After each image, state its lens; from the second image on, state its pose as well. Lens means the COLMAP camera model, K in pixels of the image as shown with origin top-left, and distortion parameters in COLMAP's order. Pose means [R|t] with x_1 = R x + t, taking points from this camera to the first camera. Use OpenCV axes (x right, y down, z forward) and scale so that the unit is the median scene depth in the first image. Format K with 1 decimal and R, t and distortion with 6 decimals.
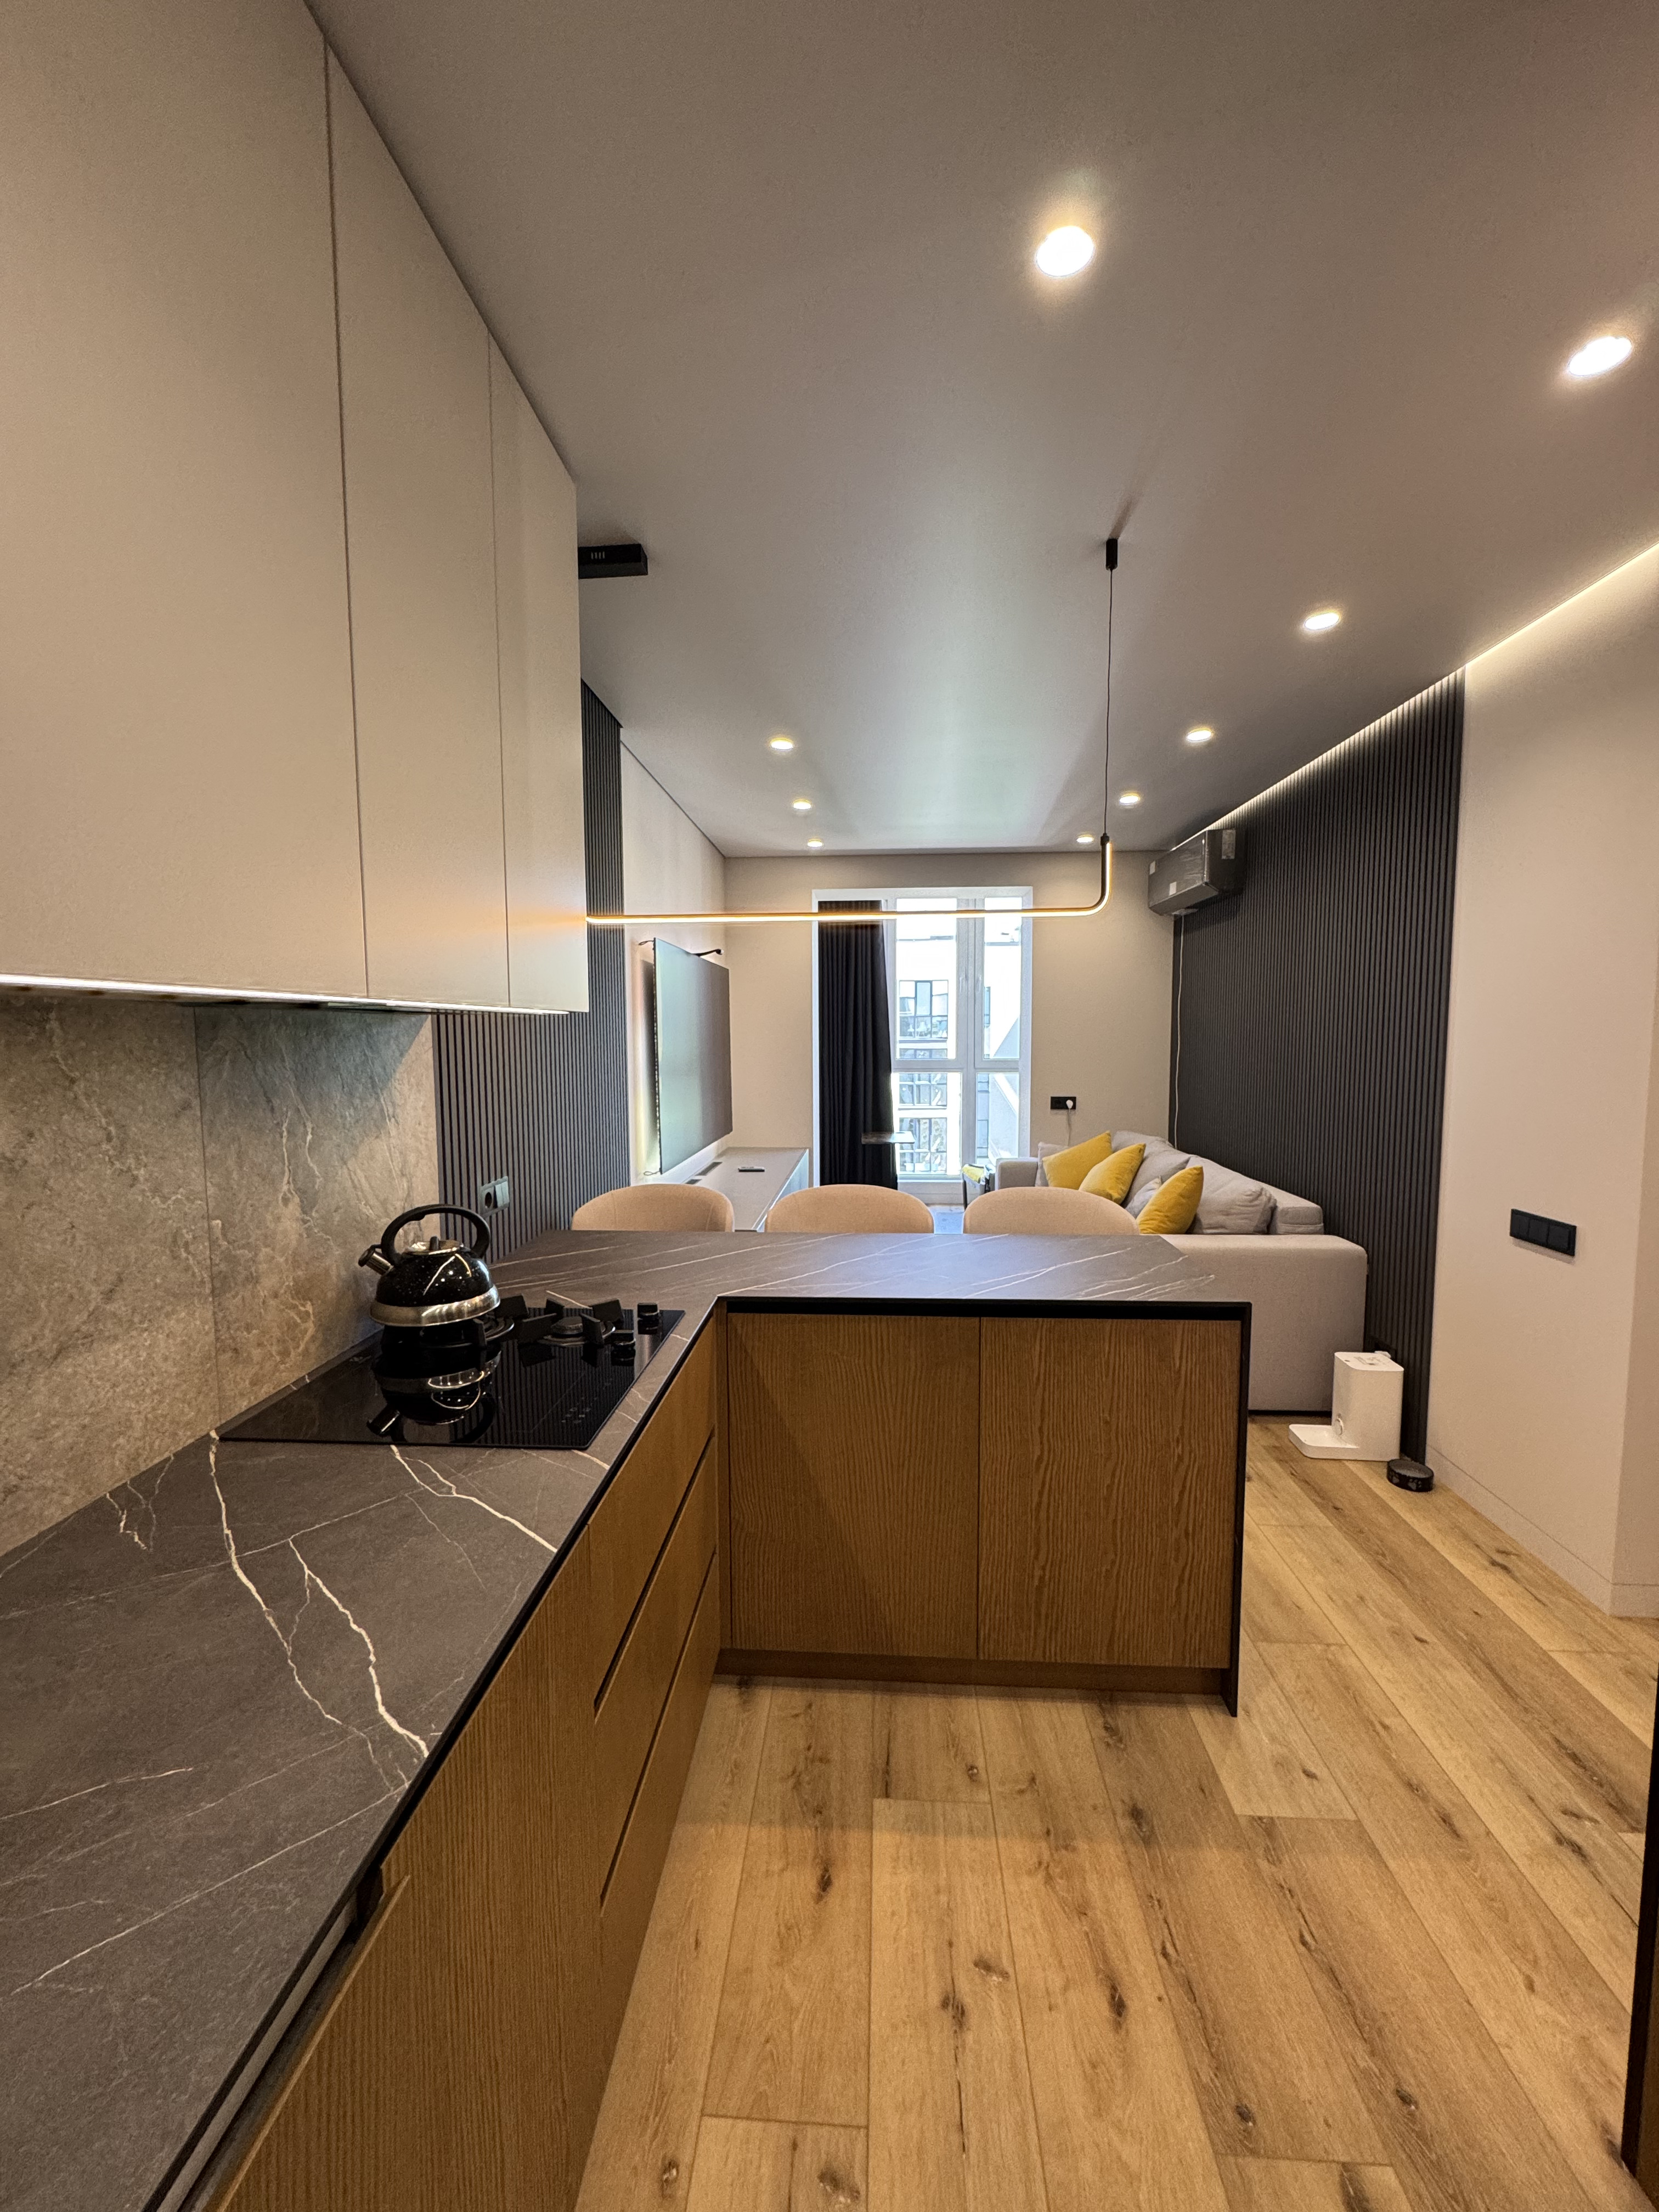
lens RADIAL K [[881.8, 0, 833.8], [0, 881.8, 1099.9], [0, 0, 1]] dist [0.000127, -0.000954]
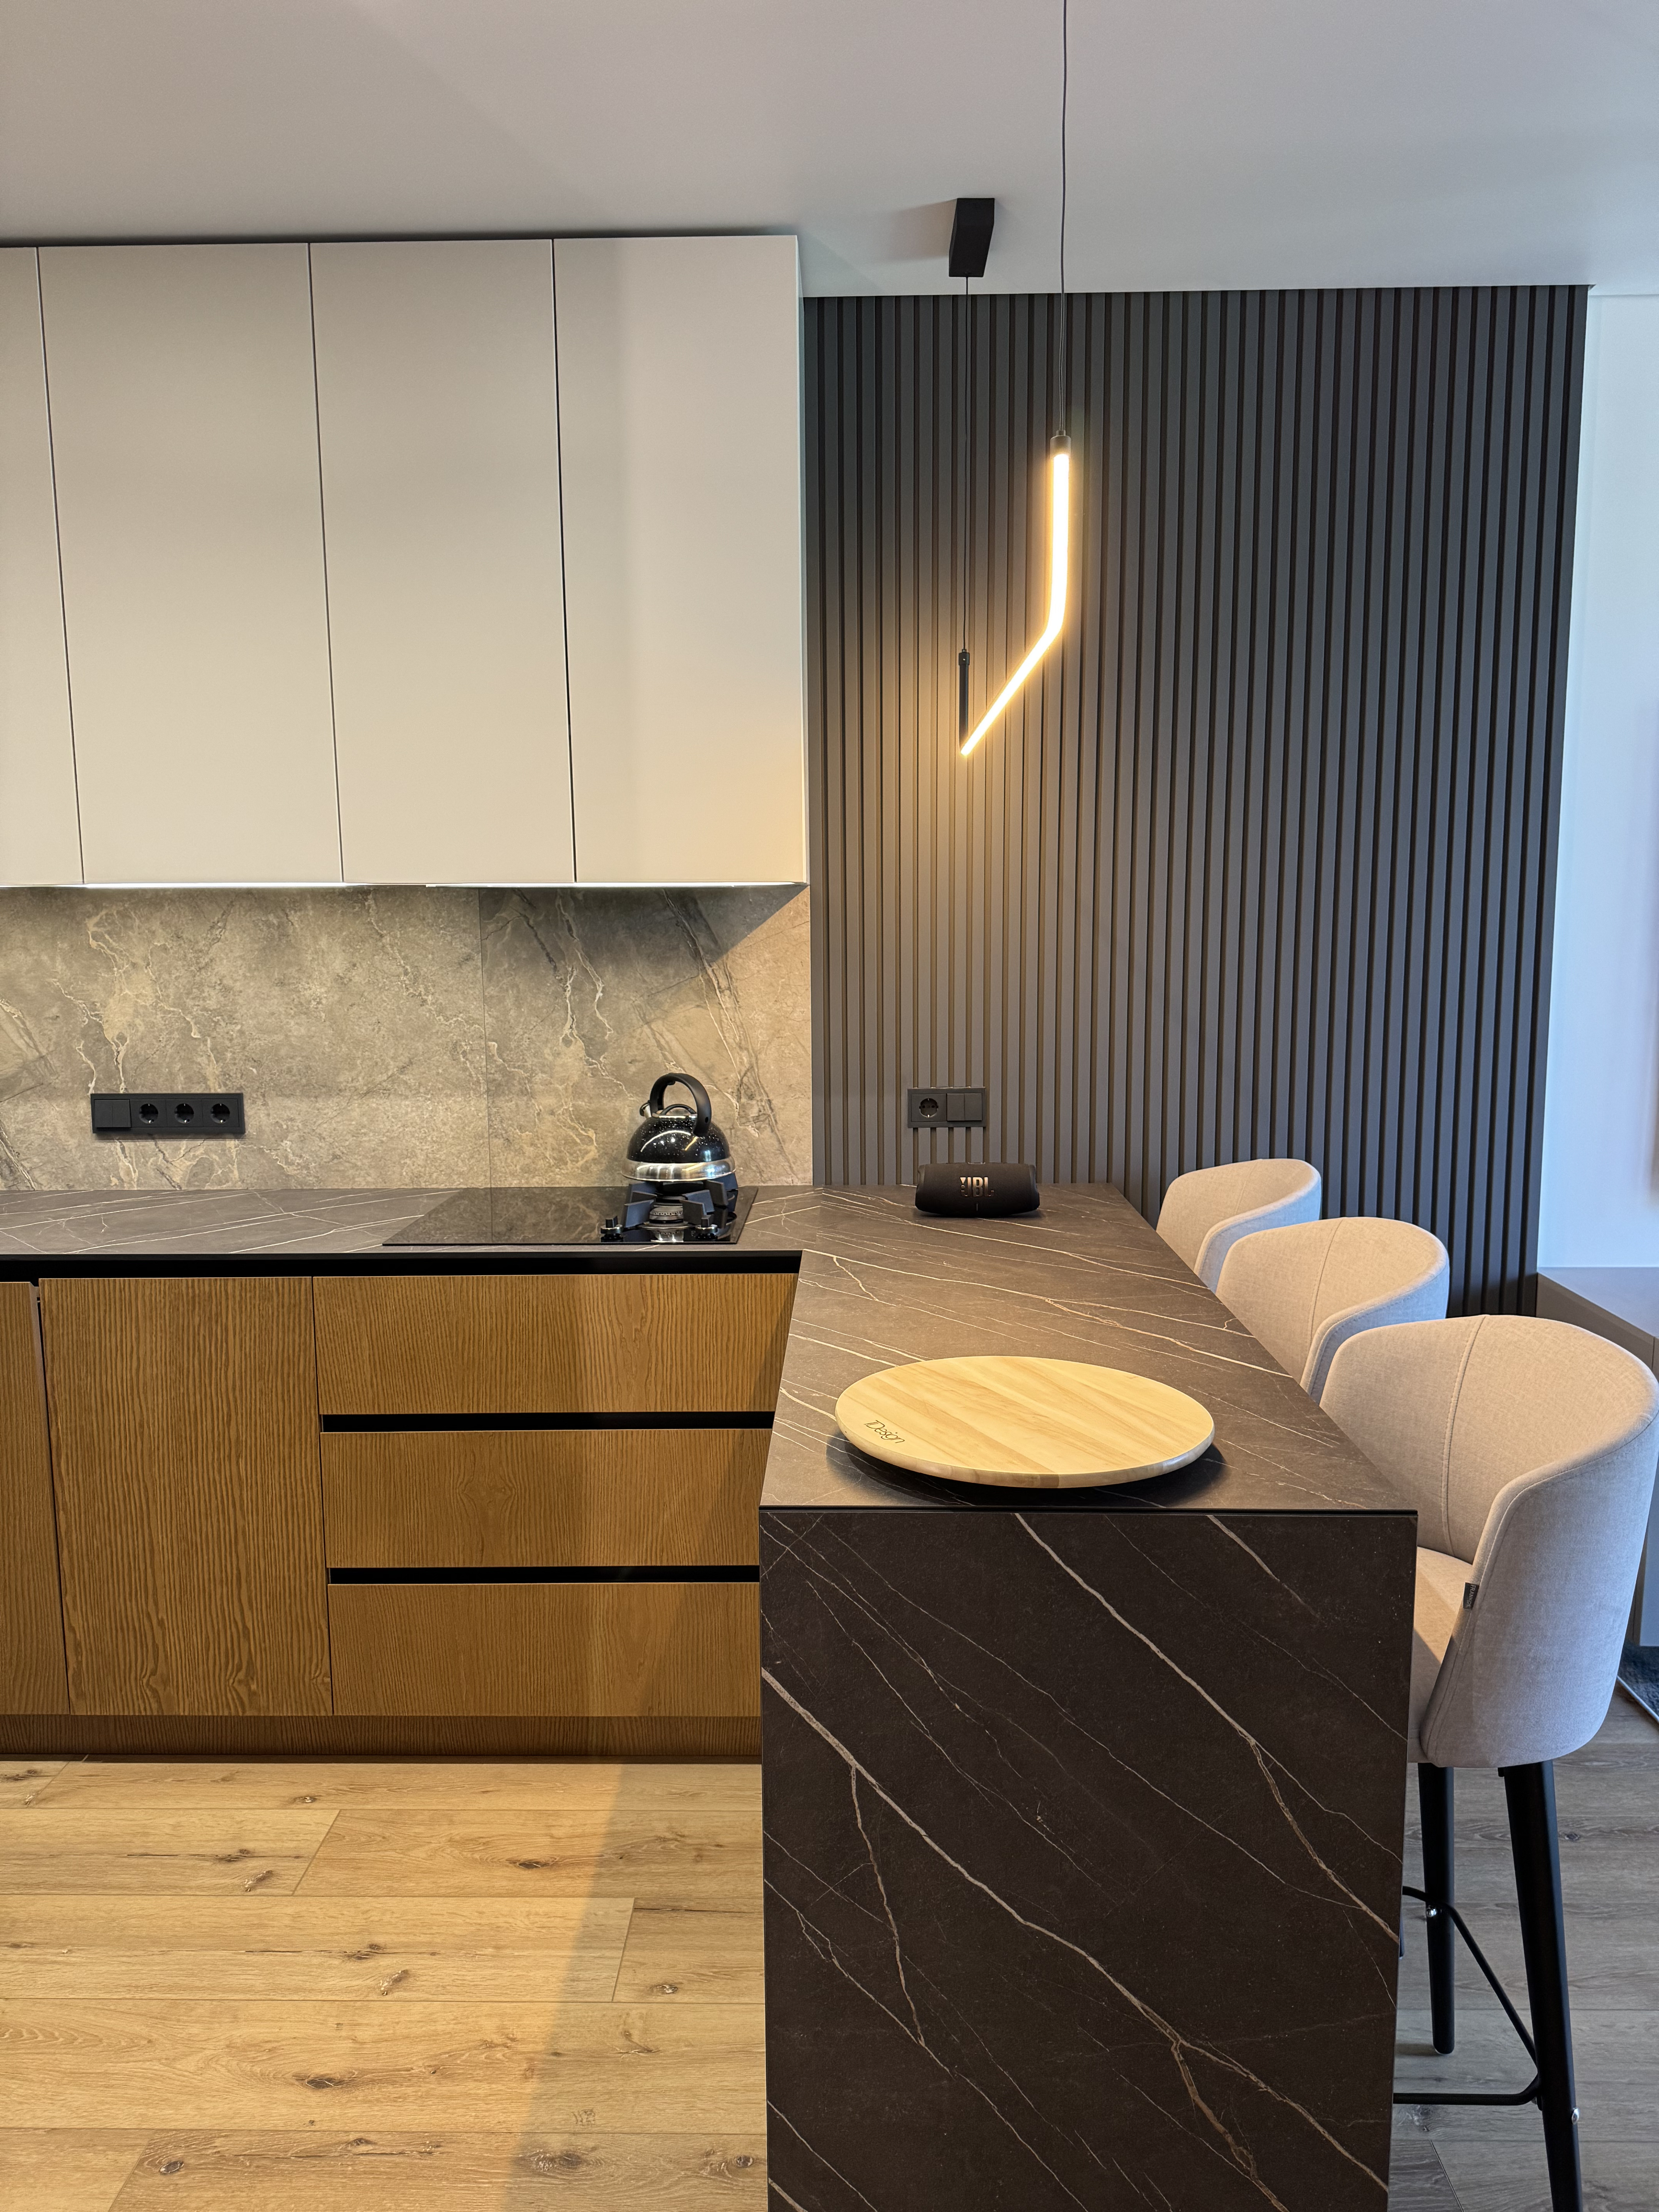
lens RADIAL K [[1574.1, 0, 856.5], [0, 1574.1, 1100.6], [0, 0, 1]] dist [0.038017, -0.045752]
pose [[0.049122, 0.123907, -0.991077, 1.688368], [-0.072151, 0.990123, 0.120211, -0.105601], [0.996183, 0.065603, 0.057577, 1.334524]]
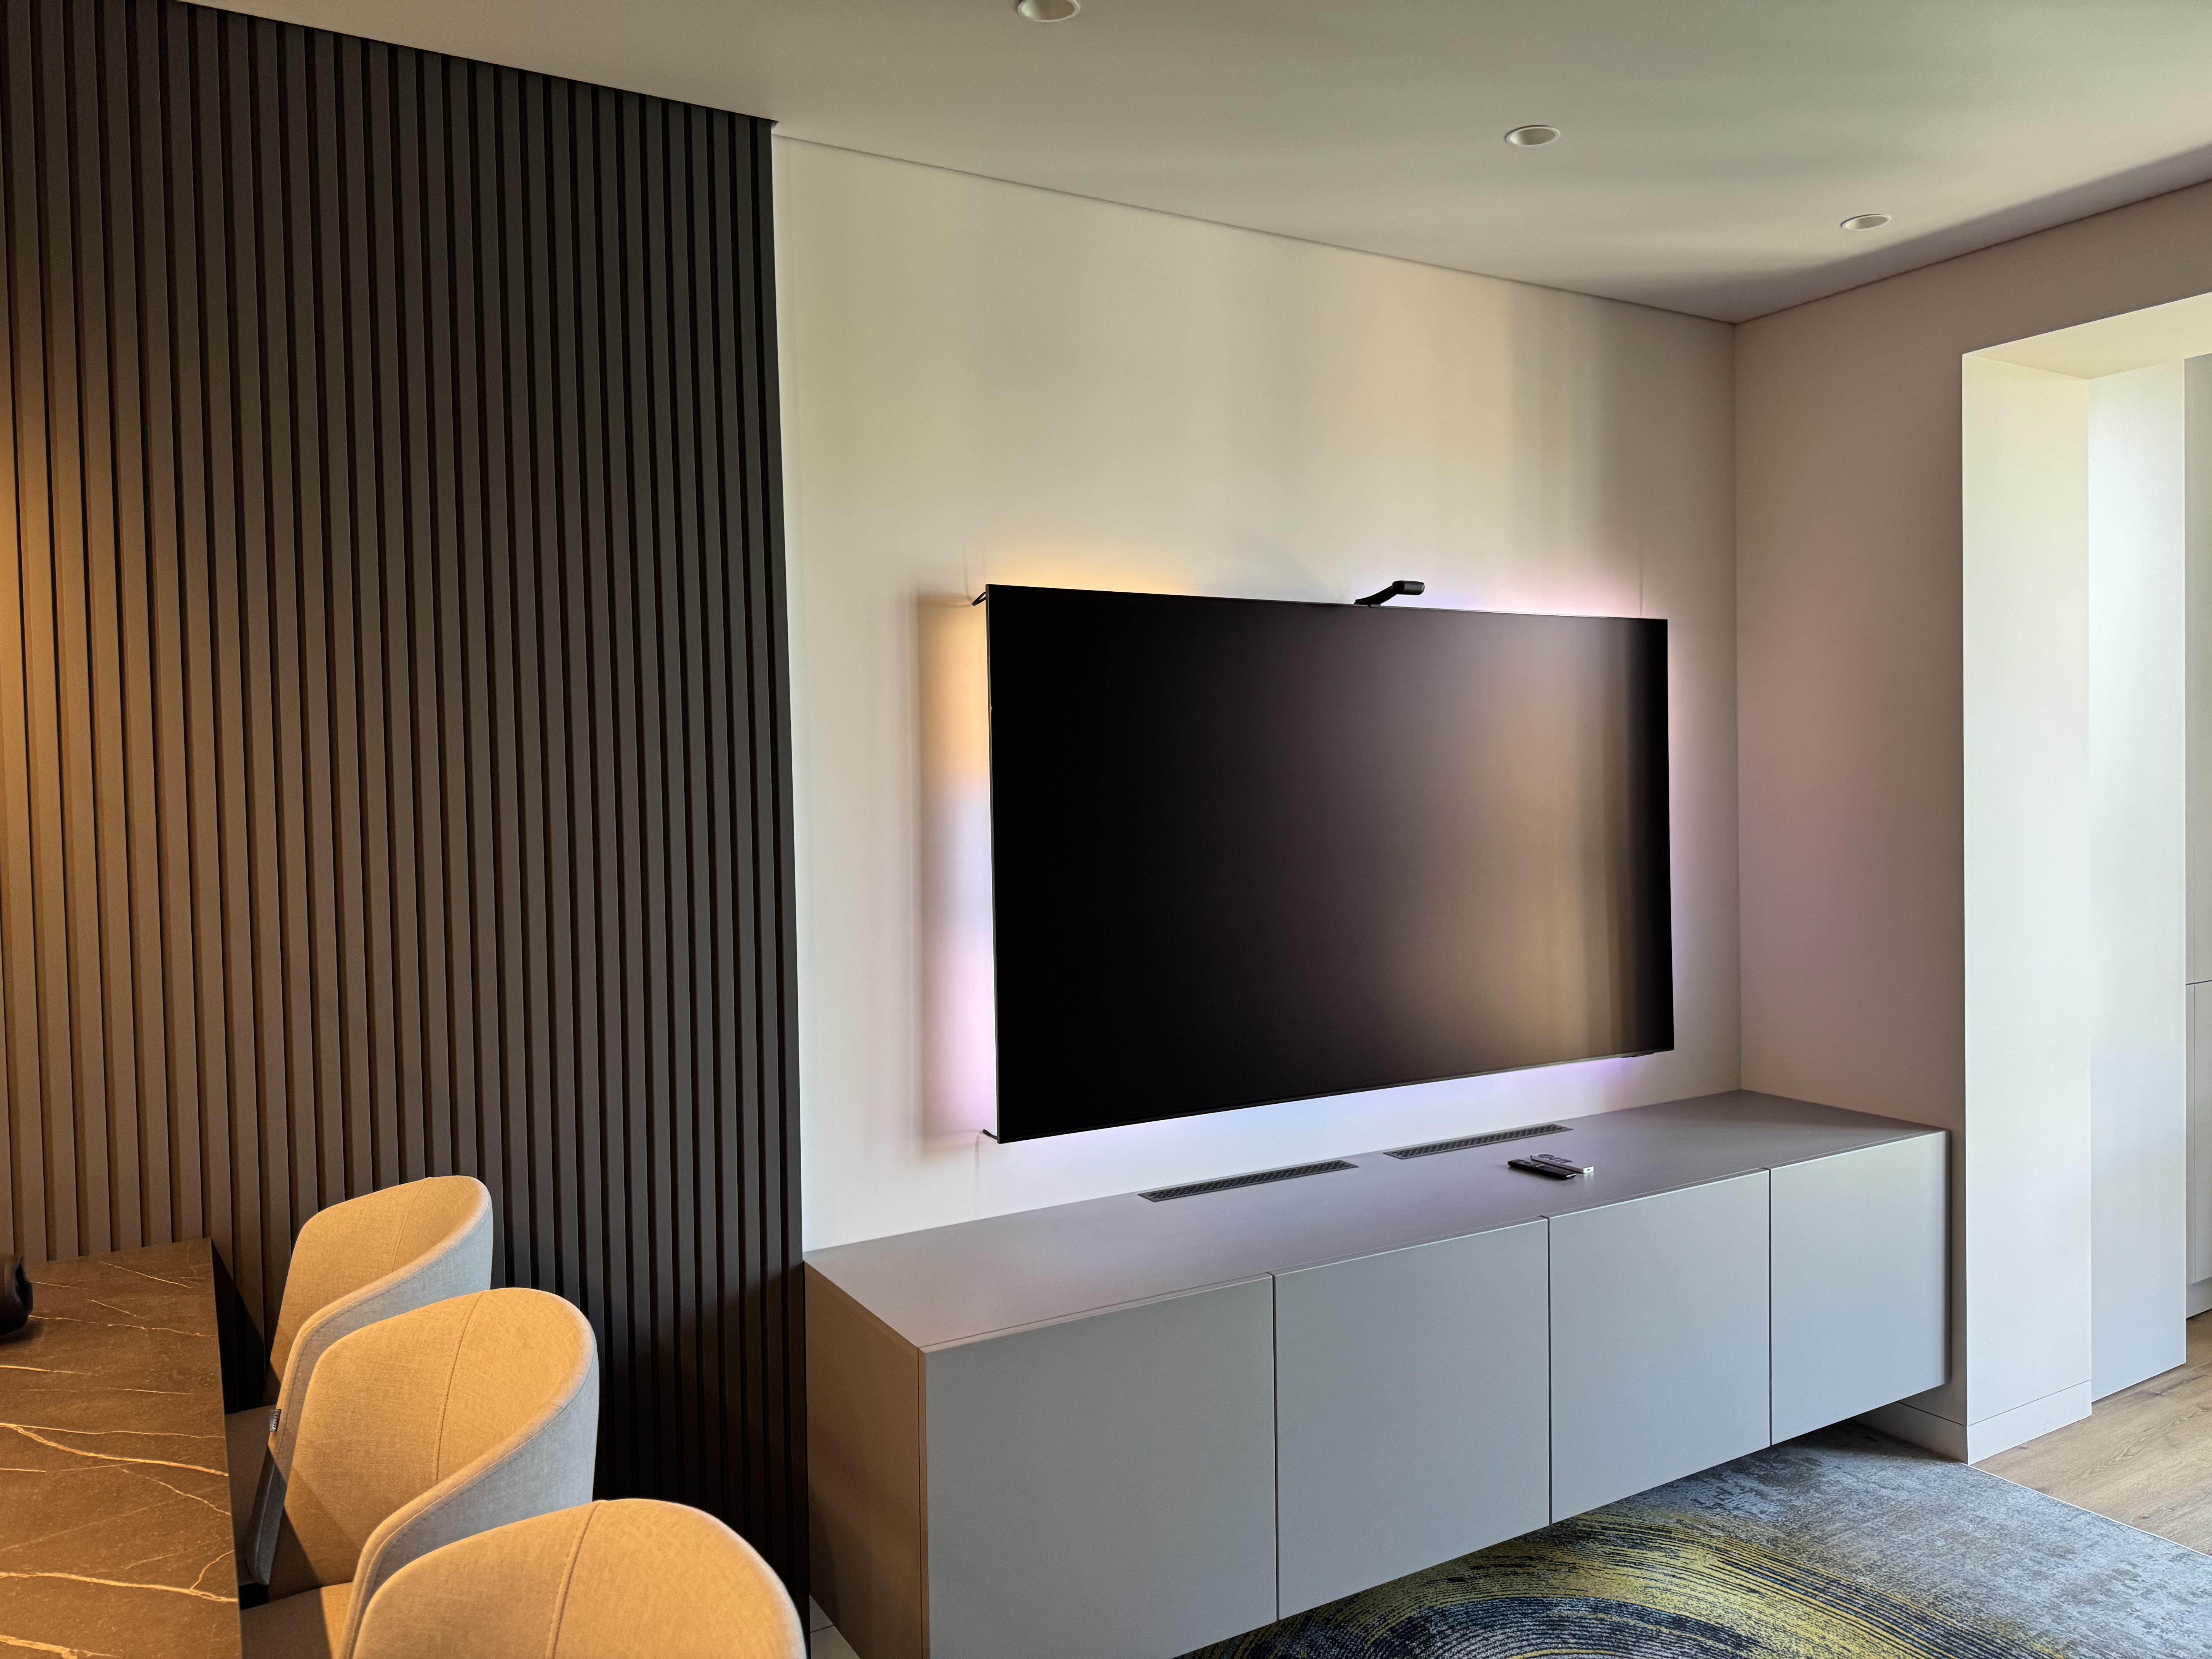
lens RADIAL K [[1574.1, 0, 1094.2], [0, 1574.1, 835.6], [0, 0, 1]] dist [0.038017, -0.045752]
pose [[0.547126, 0.022447, -0.836749, 1.210126], [-0.048342, 0.998819, -0.004815, -0.188461], [0.835653, 0.043084, 0.547566, 1.746846]]
